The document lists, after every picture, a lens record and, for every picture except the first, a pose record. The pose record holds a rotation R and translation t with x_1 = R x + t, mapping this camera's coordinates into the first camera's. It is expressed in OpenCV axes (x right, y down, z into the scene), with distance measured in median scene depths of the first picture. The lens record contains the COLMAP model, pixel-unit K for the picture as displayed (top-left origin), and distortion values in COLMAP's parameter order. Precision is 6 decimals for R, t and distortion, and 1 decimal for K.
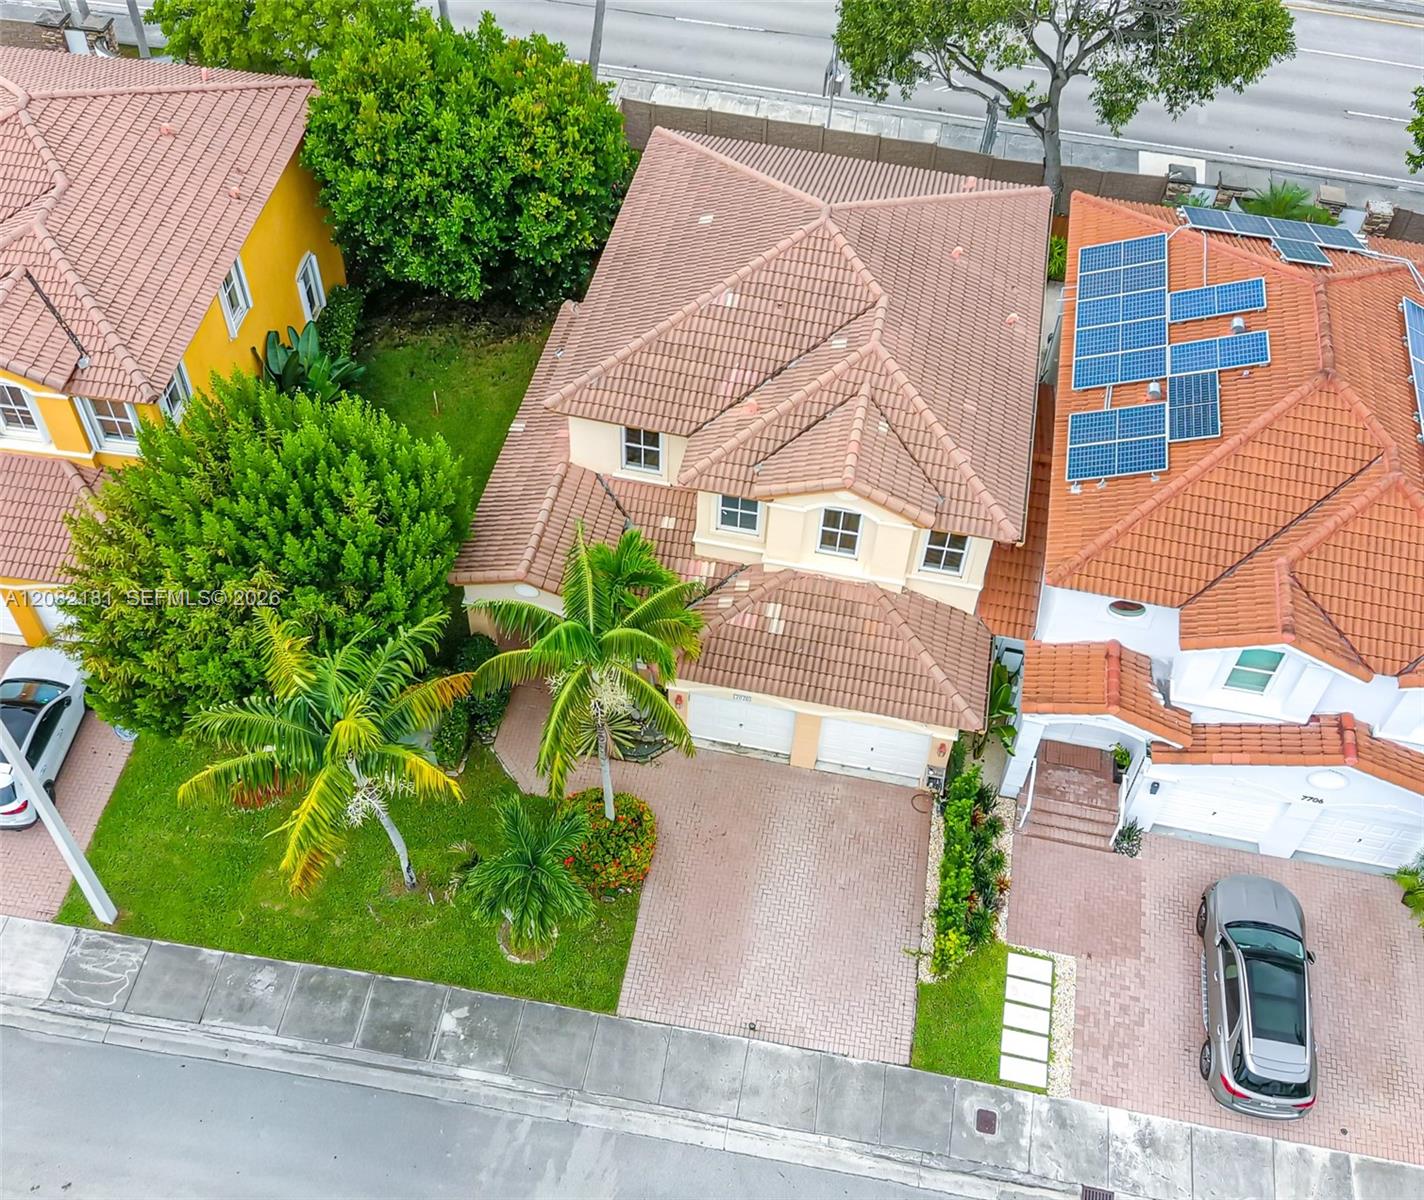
lens RADIAL K [[1465.7, 0, 752.5], [0, 1465.7, 568.6], [0, 0, 1]] dist [0.120286, -0.209023]
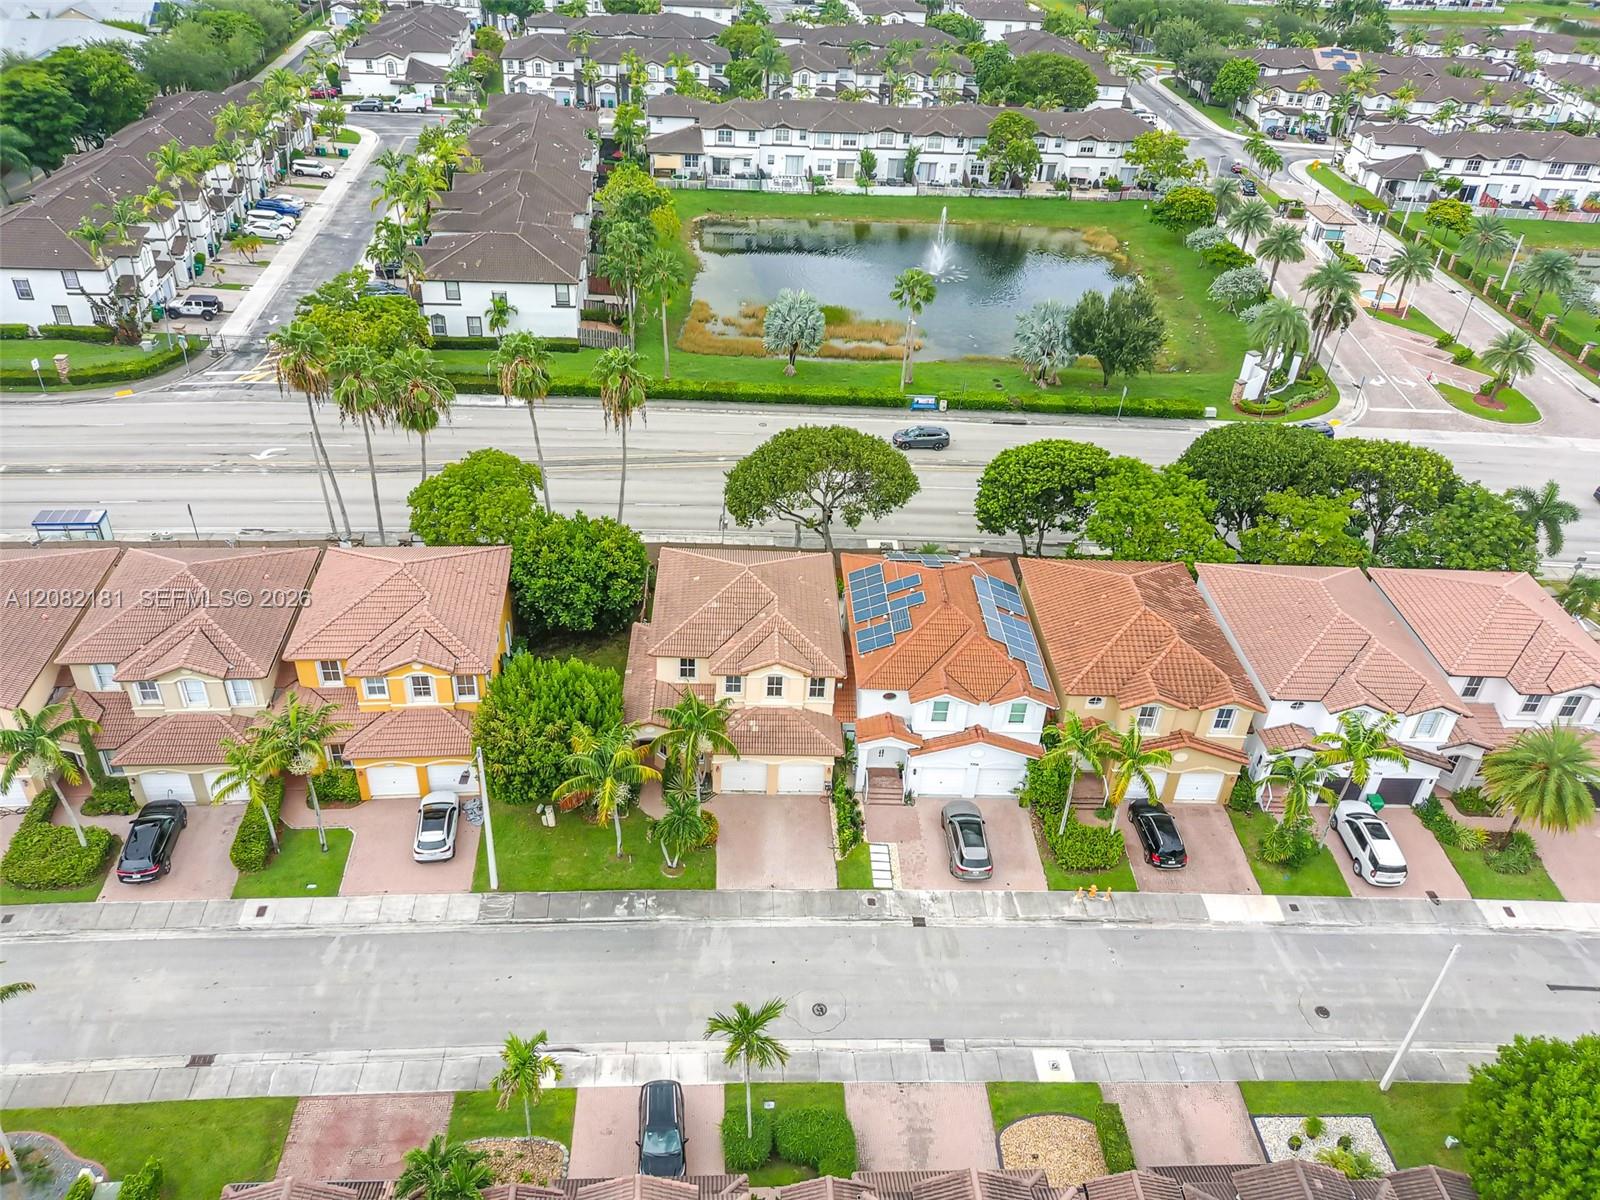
lens RADIAL K [[1196.2, 0, 800.0], [0, 1196.2, 600.0], [0, 0, 1]] dist [0.111806, -0.188656]
pose [[0.976994, -0.120088, 0.176243, -0.237726], [0.162108, 0.955145, -0.247827, 0.343454], [-0.138577, 0.270696, 0.952639, -0.973690]]
